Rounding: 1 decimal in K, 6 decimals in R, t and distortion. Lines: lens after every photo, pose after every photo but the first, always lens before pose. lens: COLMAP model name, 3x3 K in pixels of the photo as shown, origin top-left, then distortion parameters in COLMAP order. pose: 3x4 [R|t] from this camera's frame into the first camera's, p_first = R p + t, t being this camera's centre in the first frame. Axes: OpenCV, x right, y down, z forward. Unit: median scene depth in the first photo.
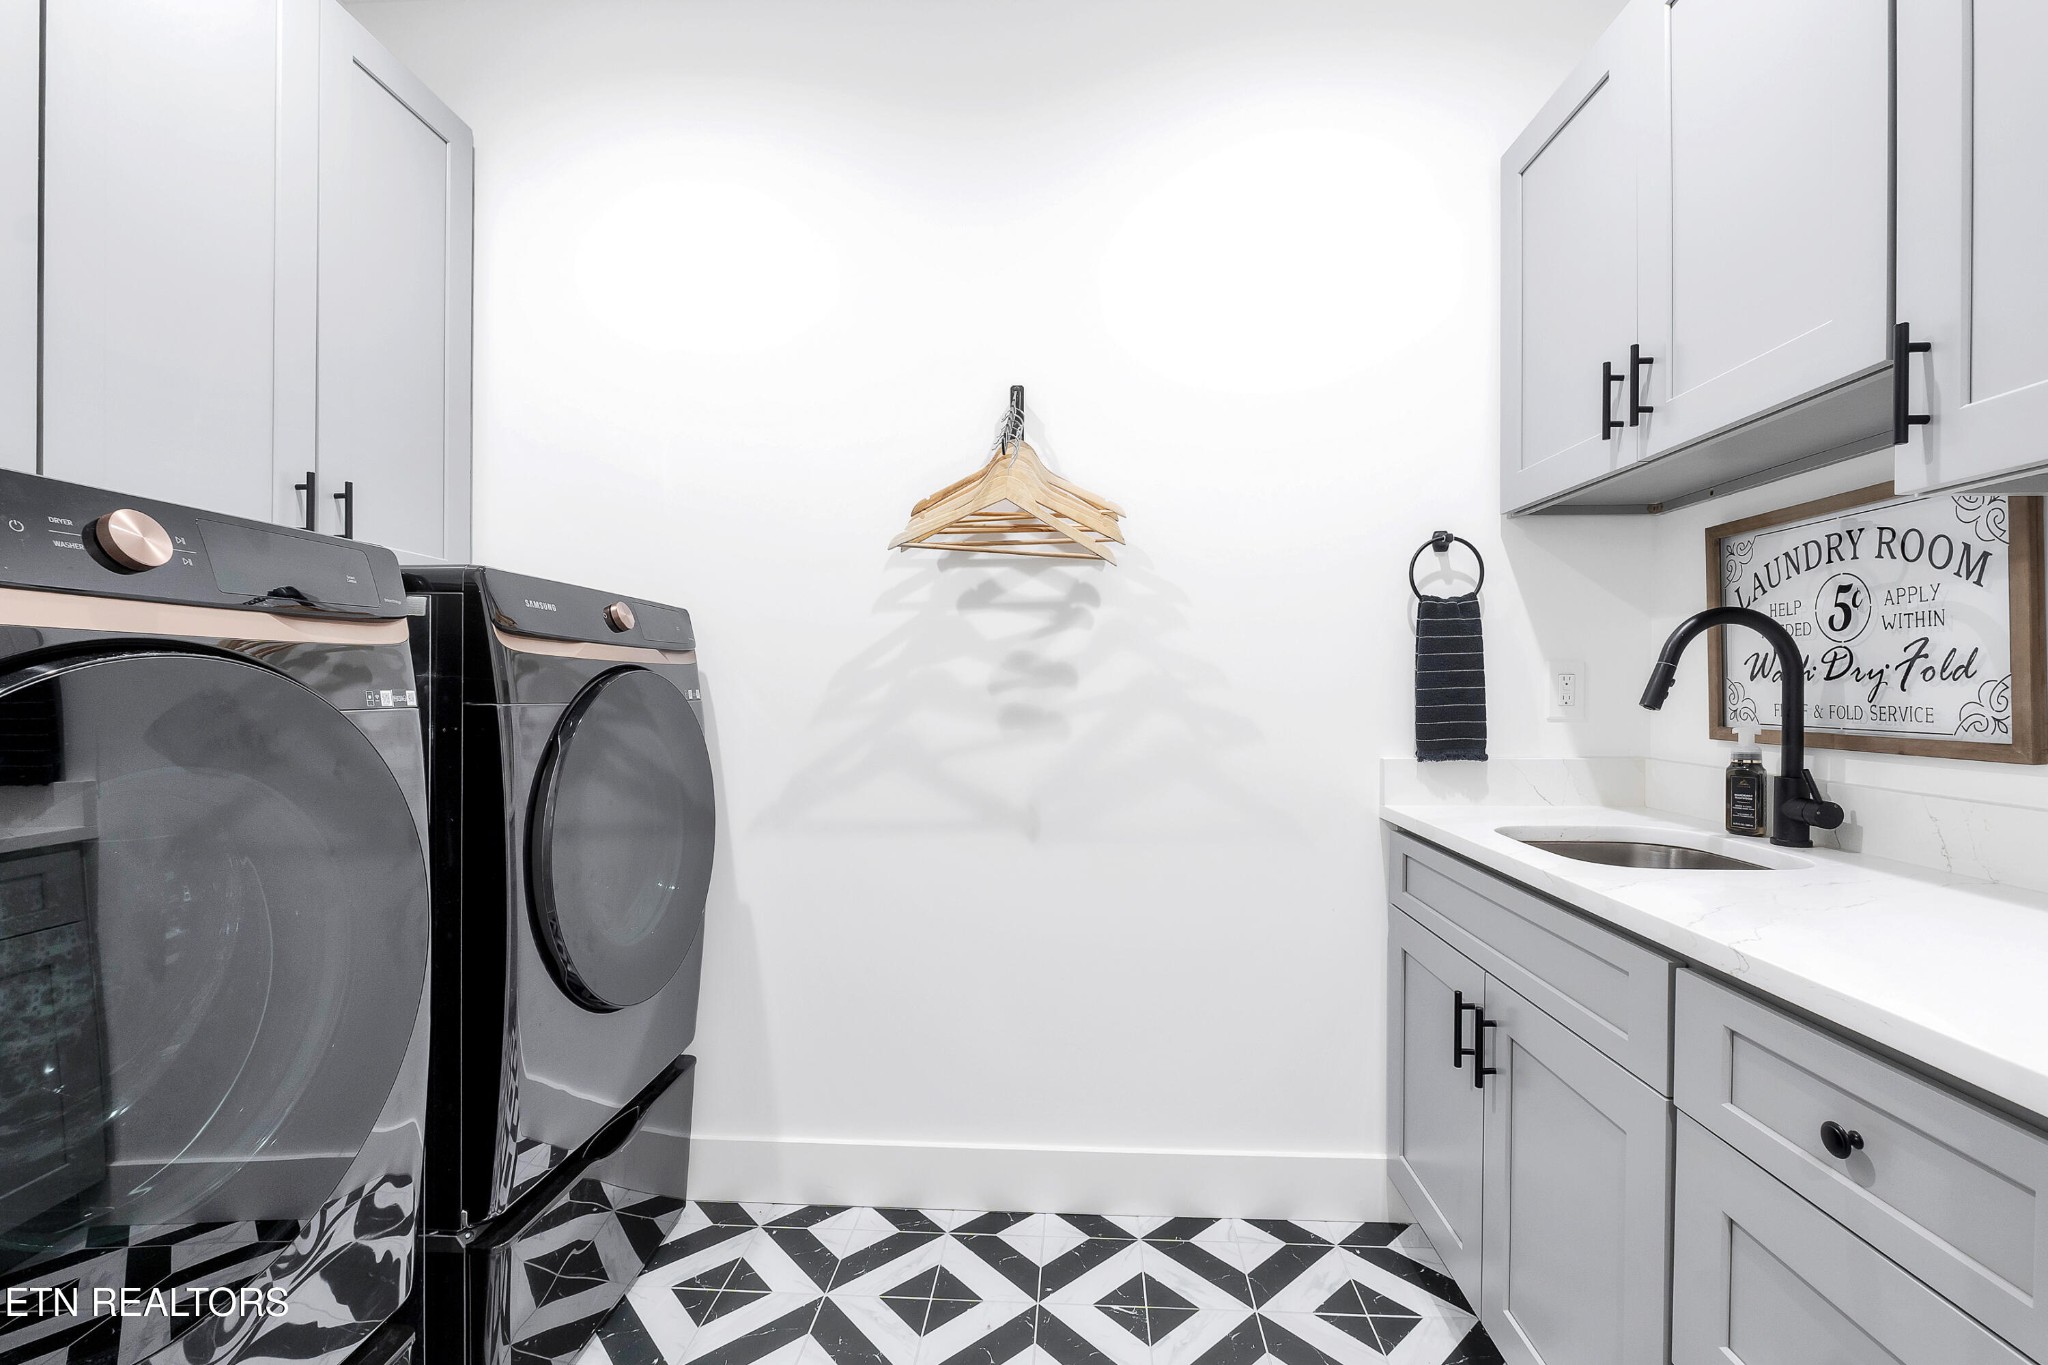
lens RADIAL K [[887.7, 0, 1020.7], [0, 887.7, 685.4], [0, 0, 1]] dist [-0.004394, -0.000510]
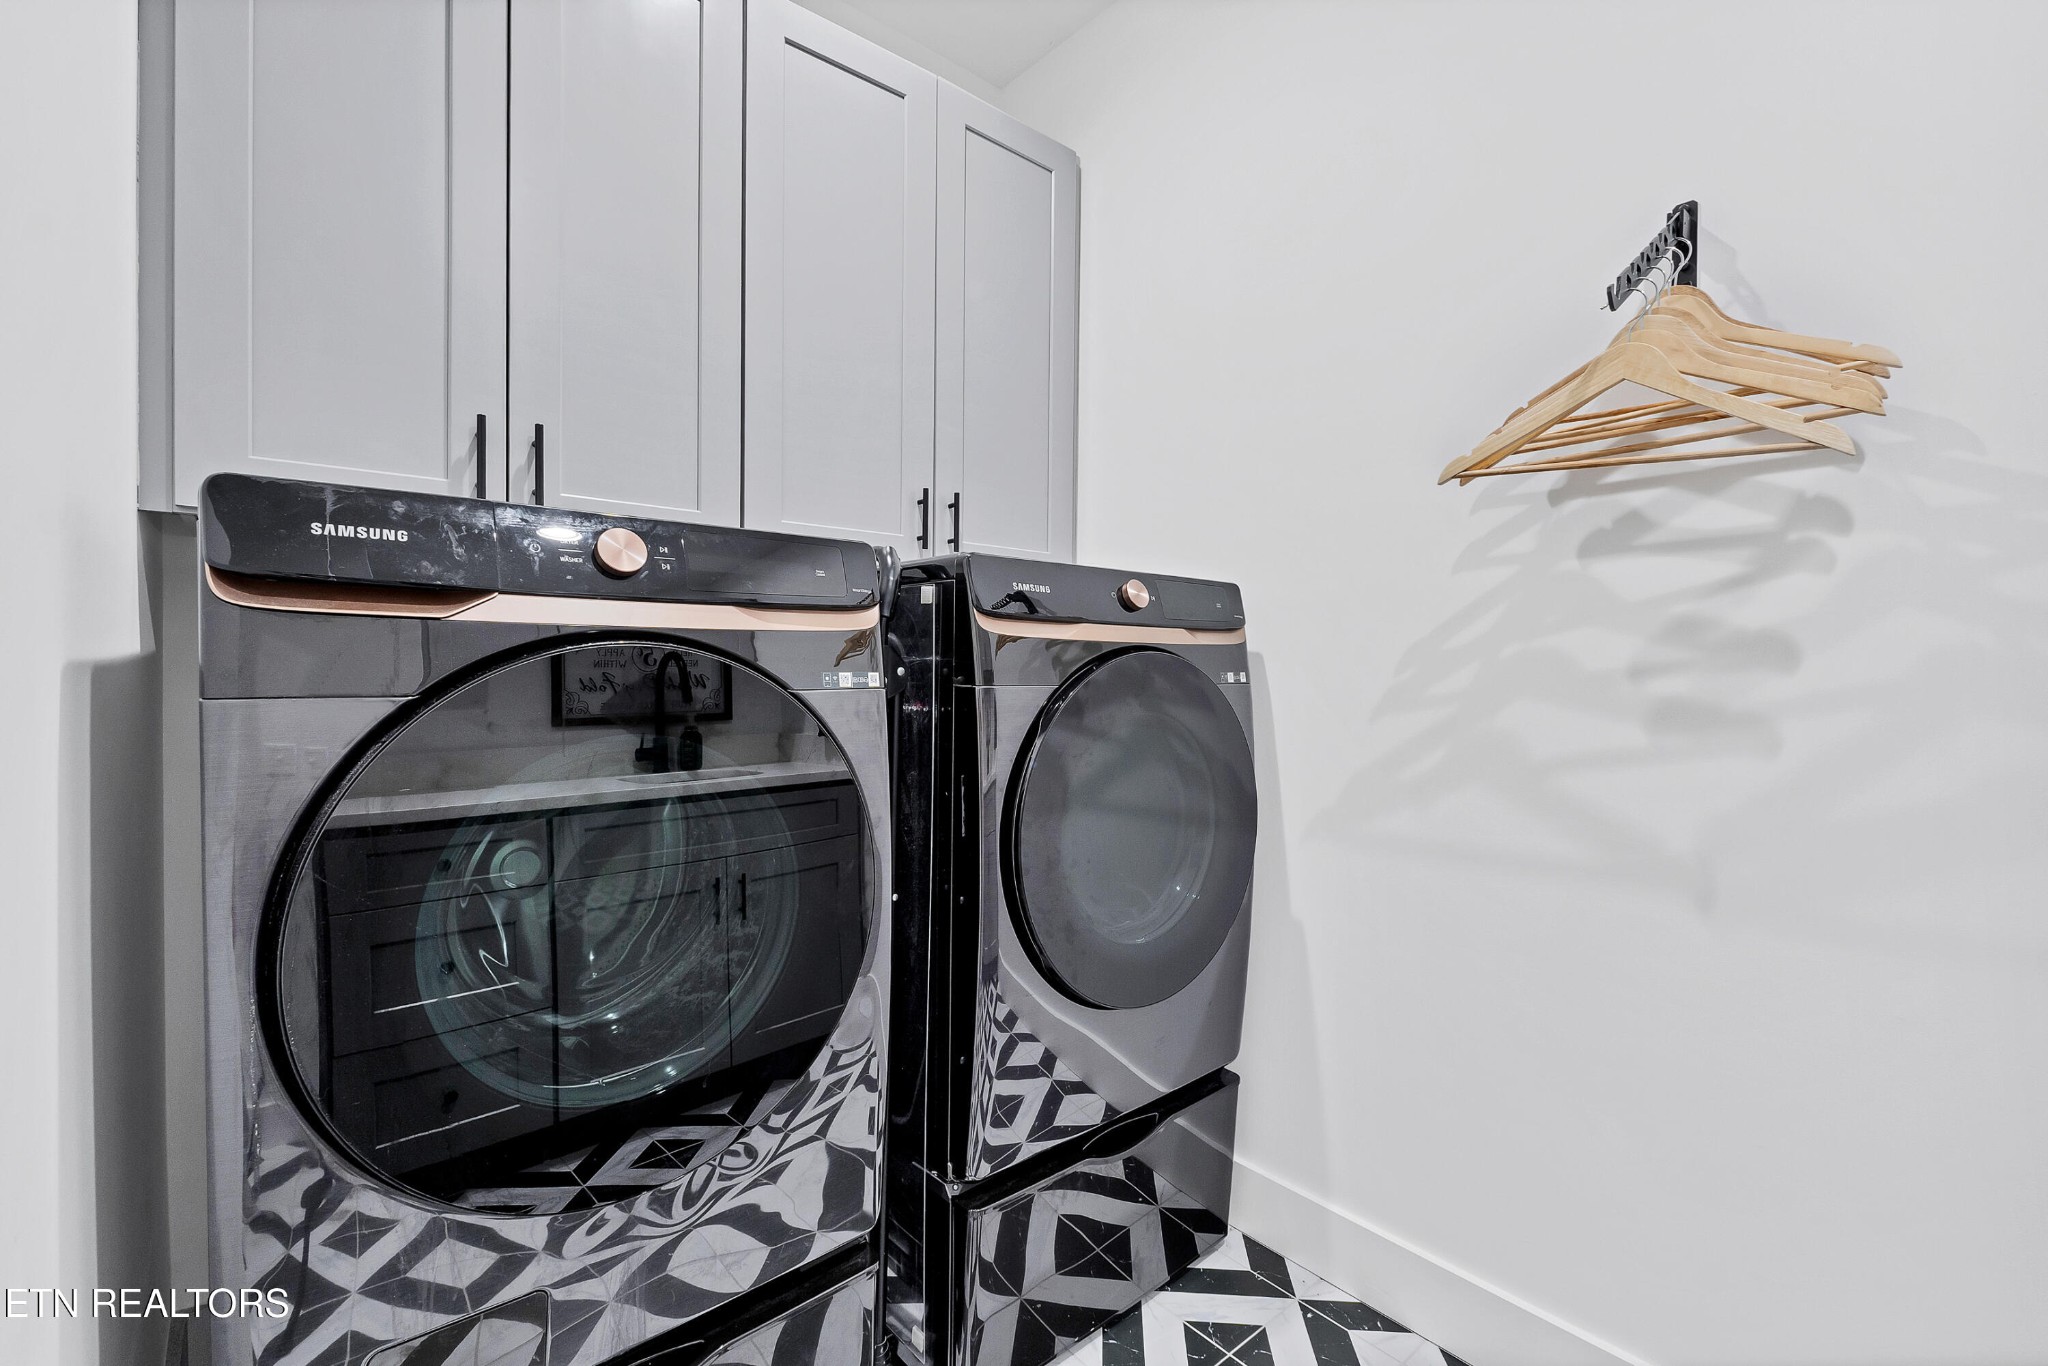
lens RADIAL K [[887.7, 0, 1024.9], [0, 887.7, 673.8], [0, 0, 1]] dist [-0.004394, -0.000510]
pose [[0.701446, 0.008380, -0.712673, 0.126047], [-0.001417, 0.999945, 0.010363, -0.002686], [0.712721, -0.006259, 0.701420, 0.215231]]
